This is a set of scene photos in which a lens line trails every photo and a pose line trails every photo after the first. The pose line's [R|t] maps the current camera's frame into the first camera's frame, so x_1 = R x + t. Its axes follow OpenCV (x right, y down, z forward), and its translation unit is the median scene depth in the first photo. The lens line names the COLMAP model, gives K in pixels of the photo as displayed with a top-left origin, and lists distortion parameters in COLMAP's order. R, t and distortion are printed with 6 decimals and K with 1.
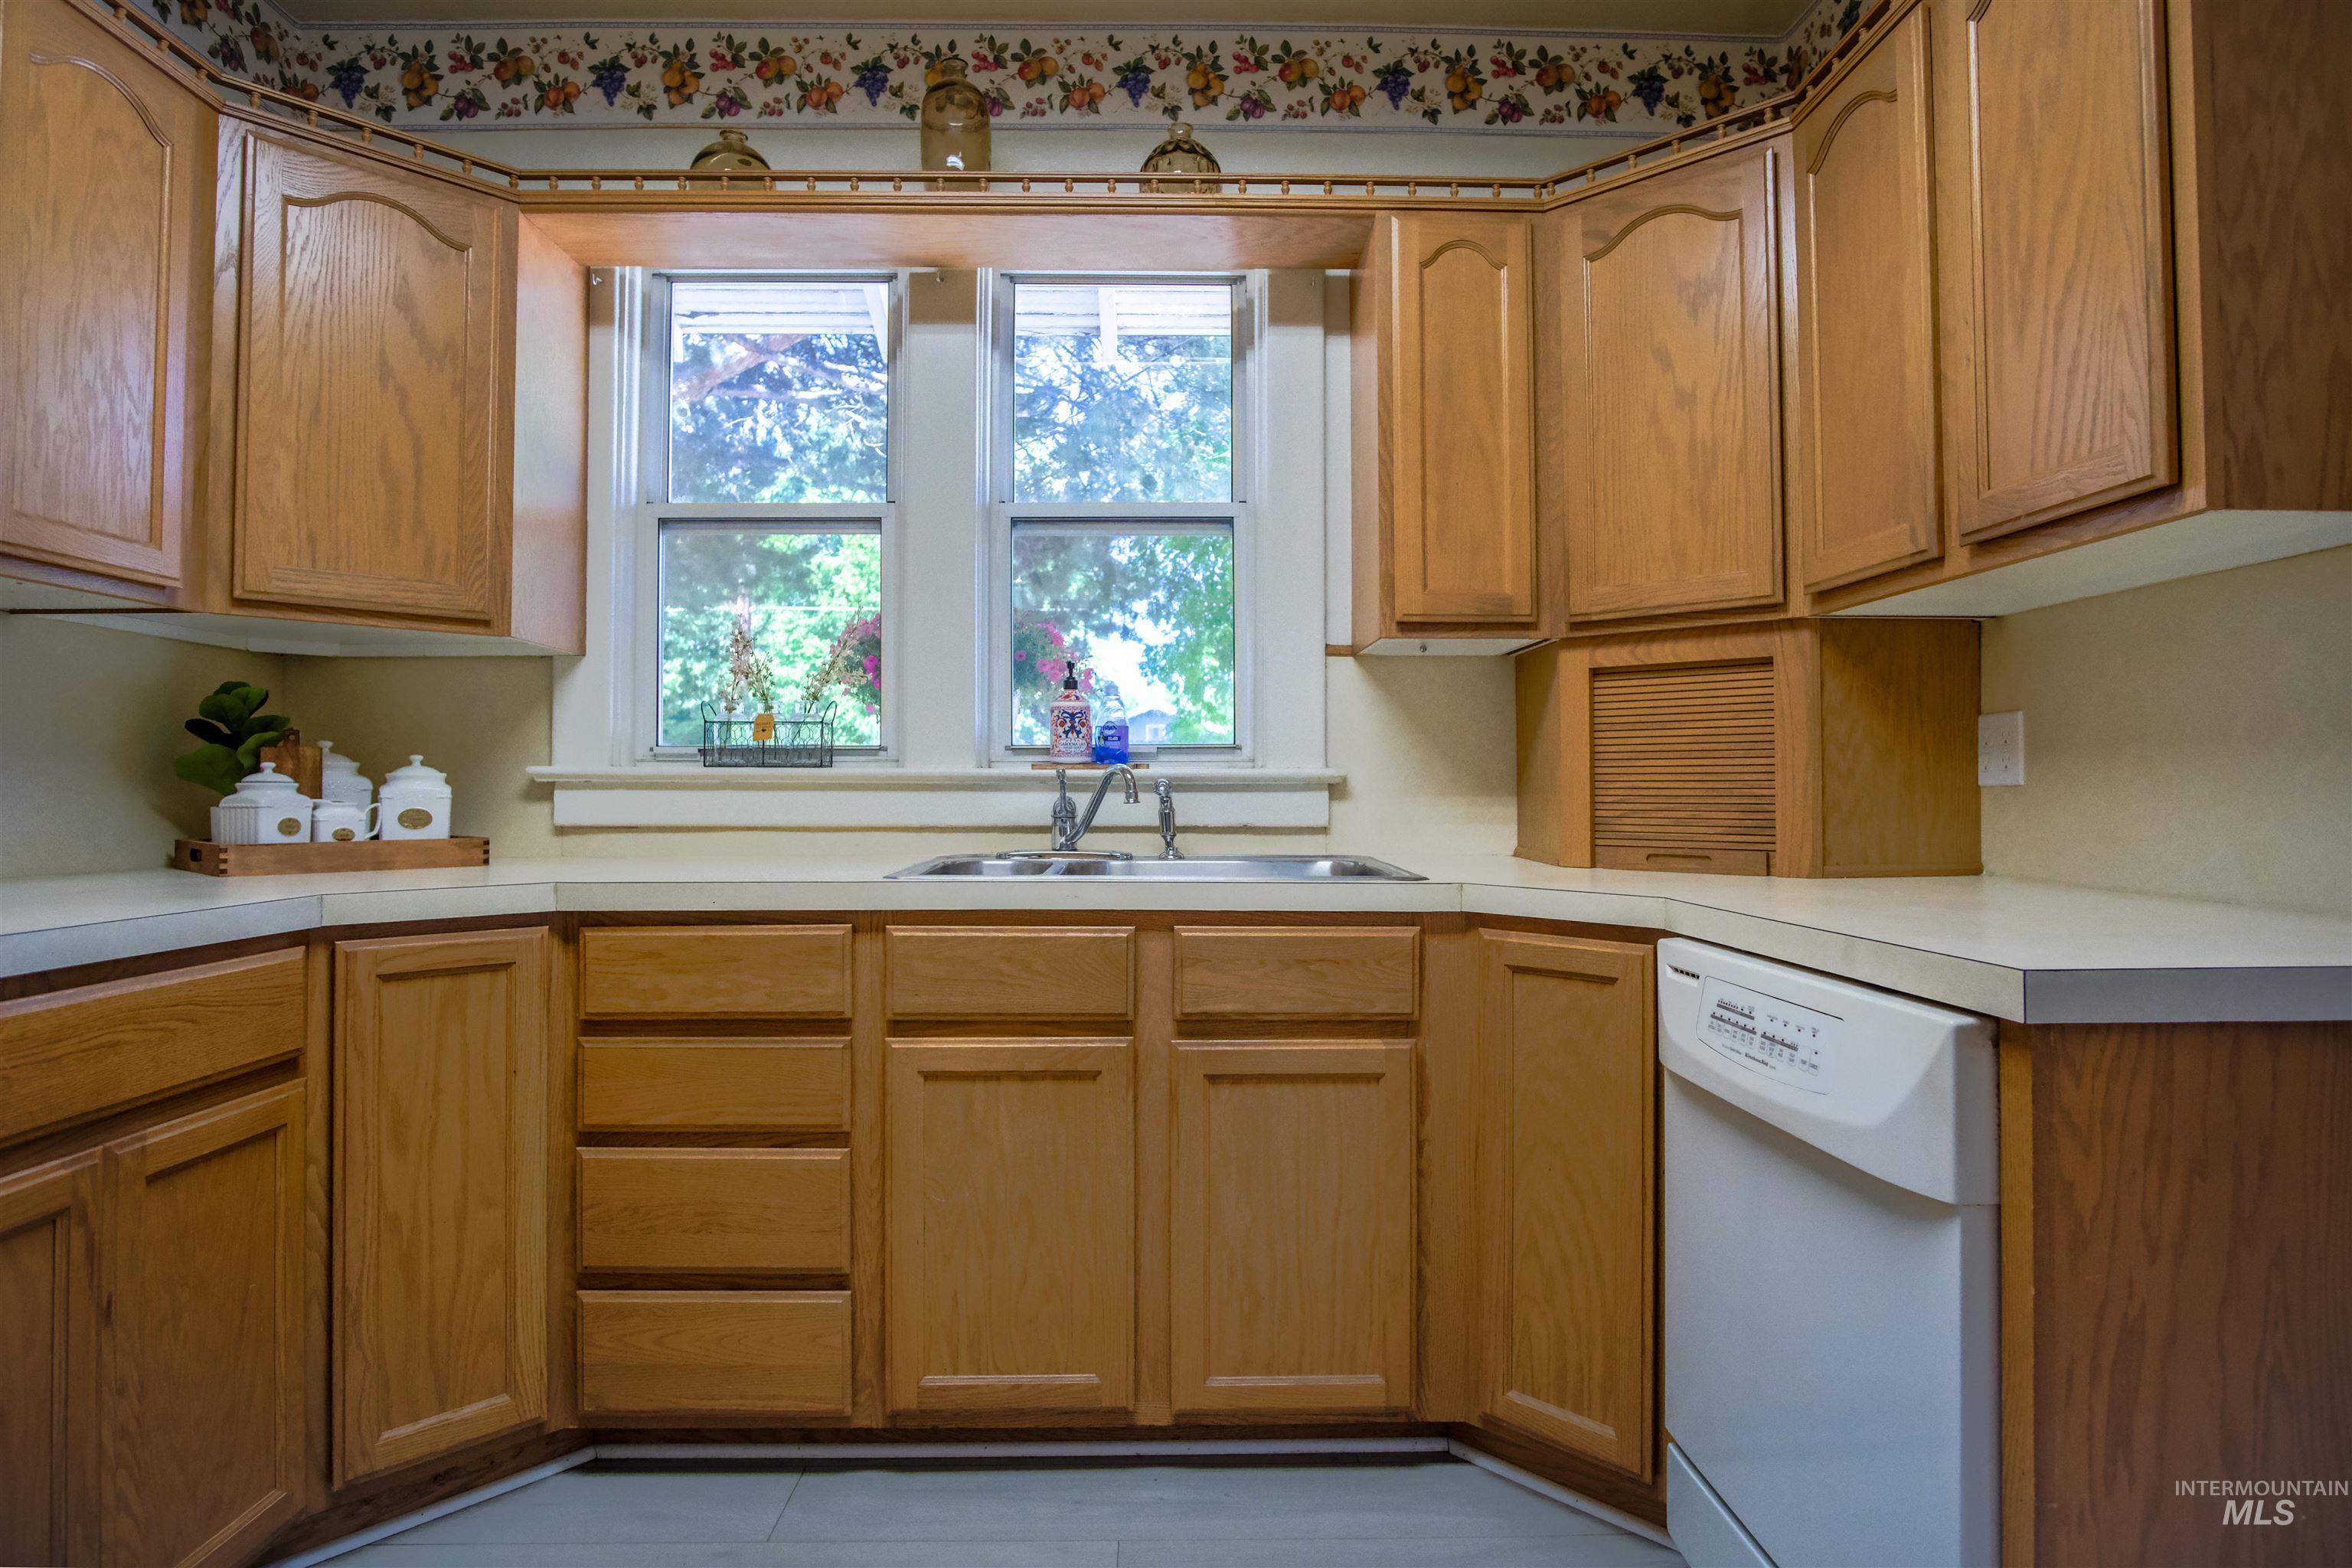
lens RADIAL K [[1276.8, 0, 1187.2], [0, 1276.8, 754.3], [0, 0, 1]] dist [-0.037456, 0.011726]
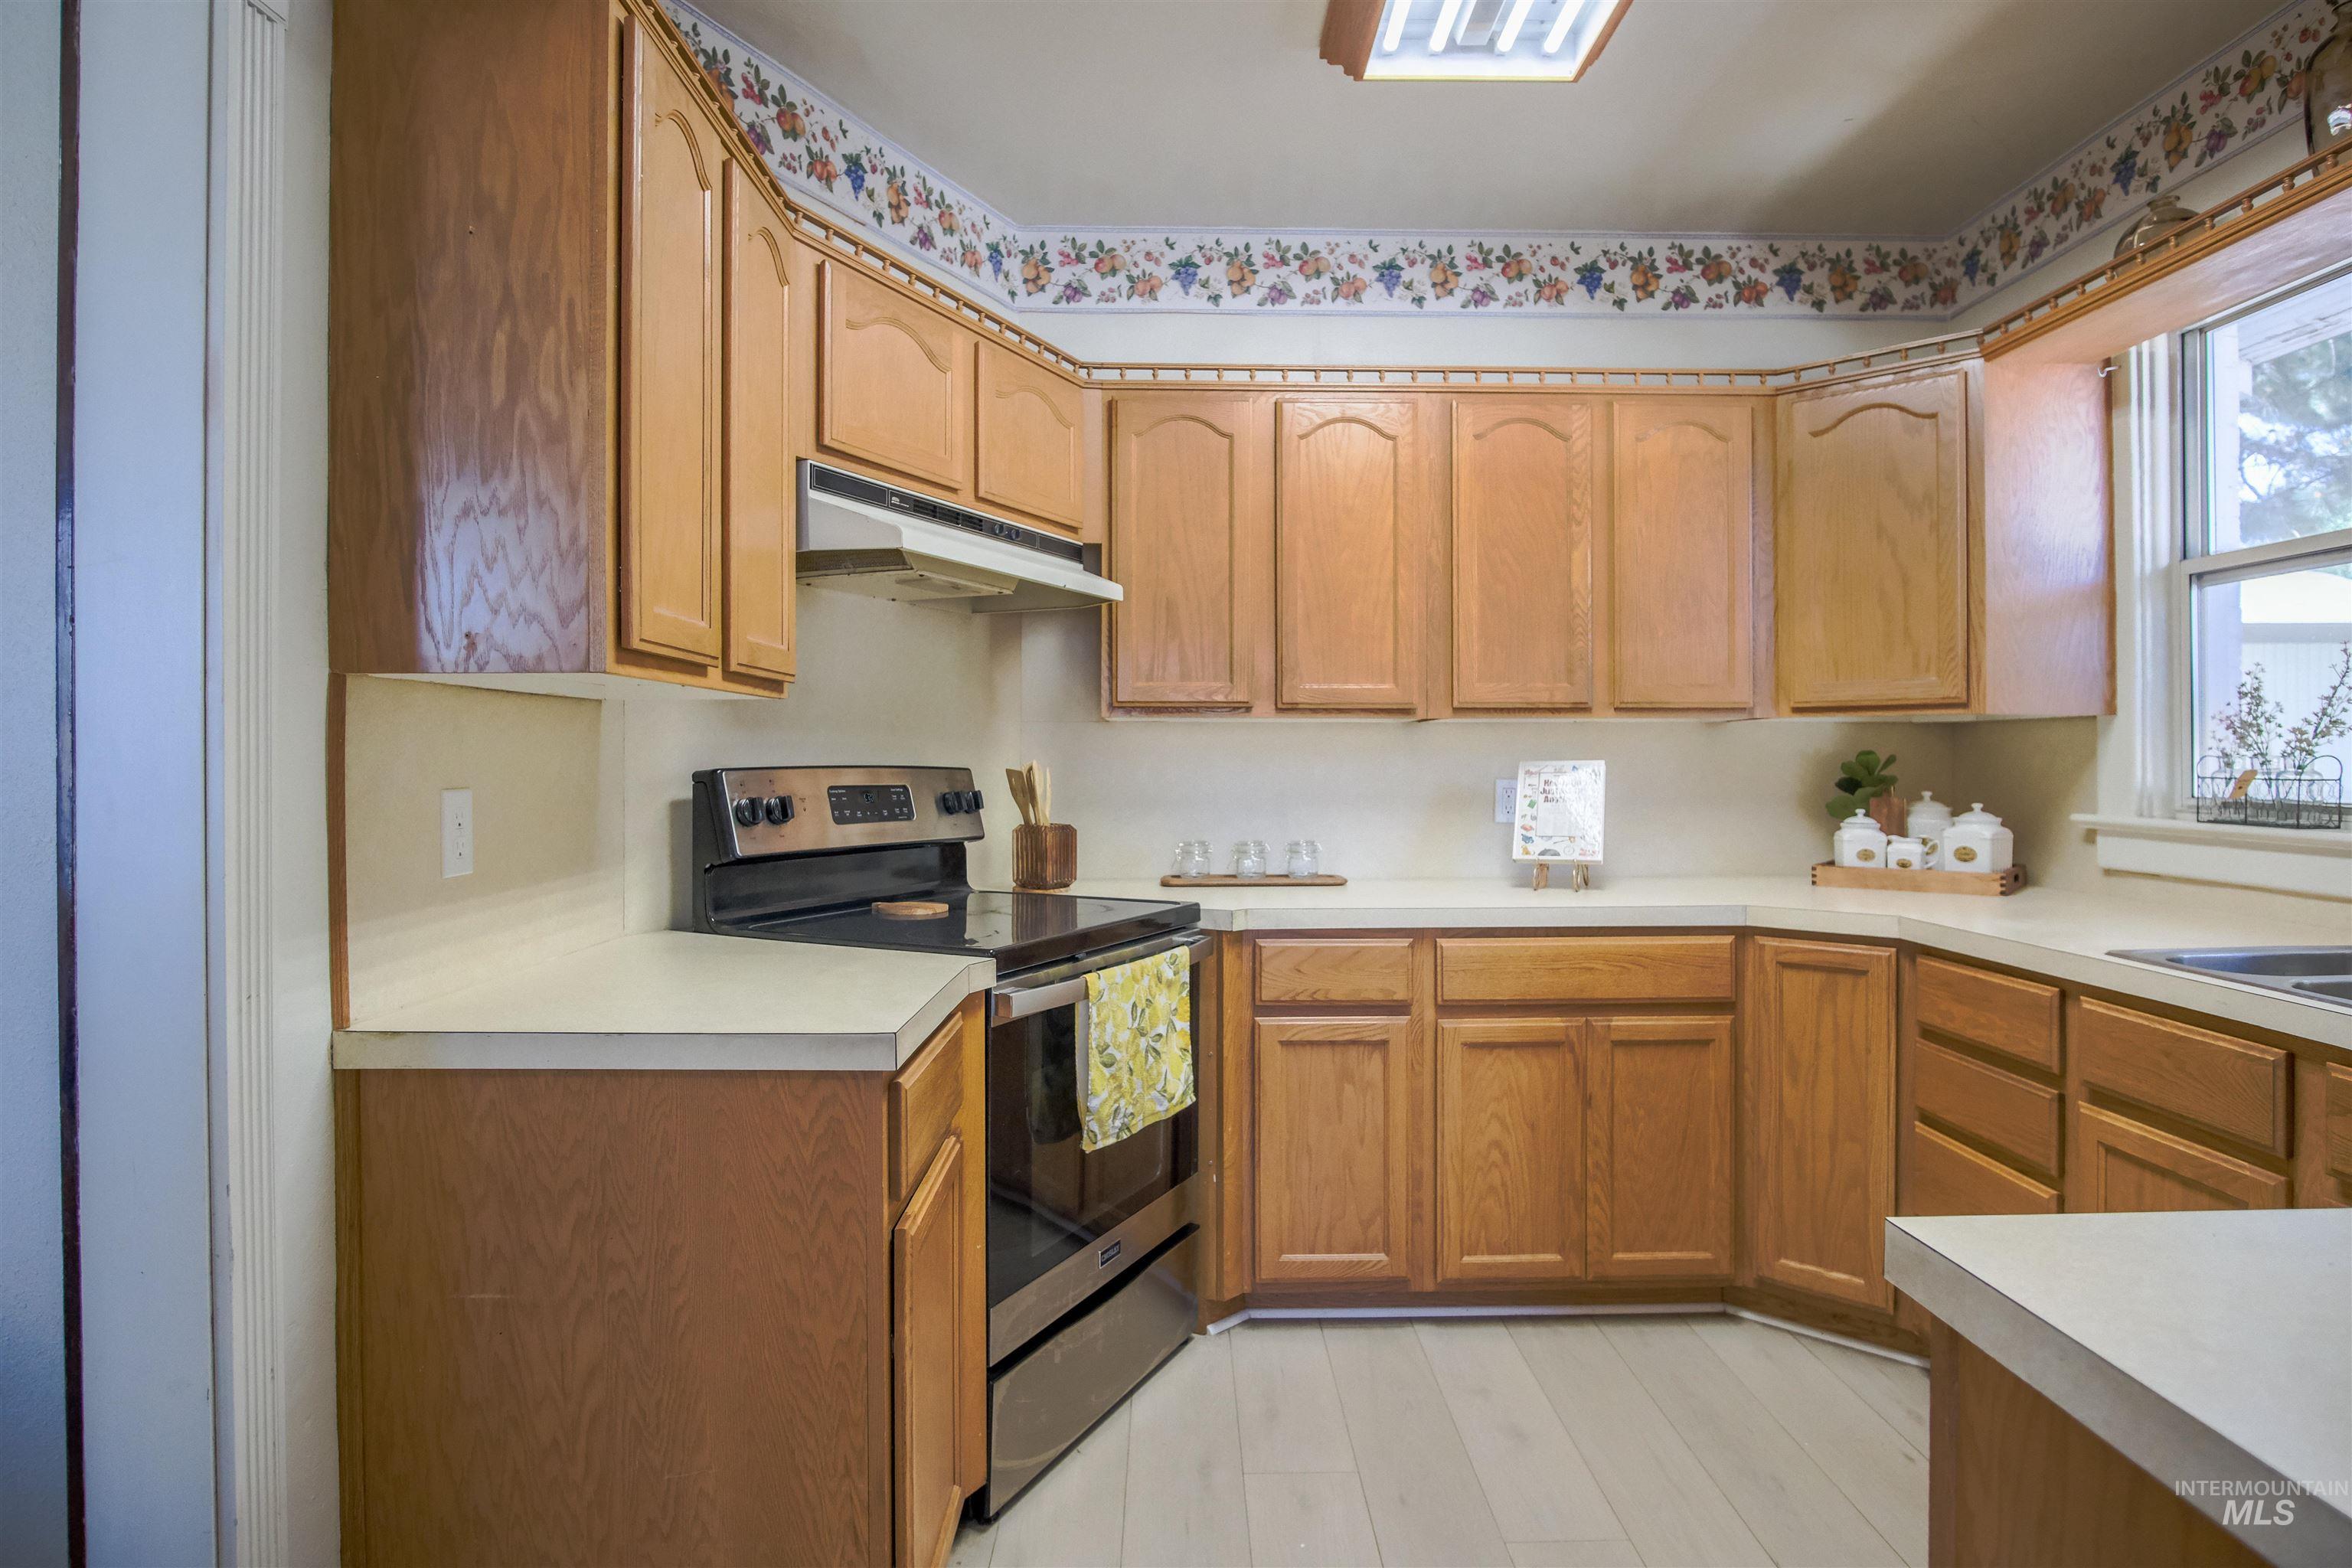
lens RADIAL K [[1274.4, 0, 1192.7], [0, 1274.4, 767.0], [0, 0, 1]] dist [-0.034520, 0.011576]
pose [[-0.009753, 0.009393, -0.999908, 0.705138], [0.030440, 0.999495, 0.009092, -0.076641], [0.999489, -0.030349, -0.010034, 0.238913]]
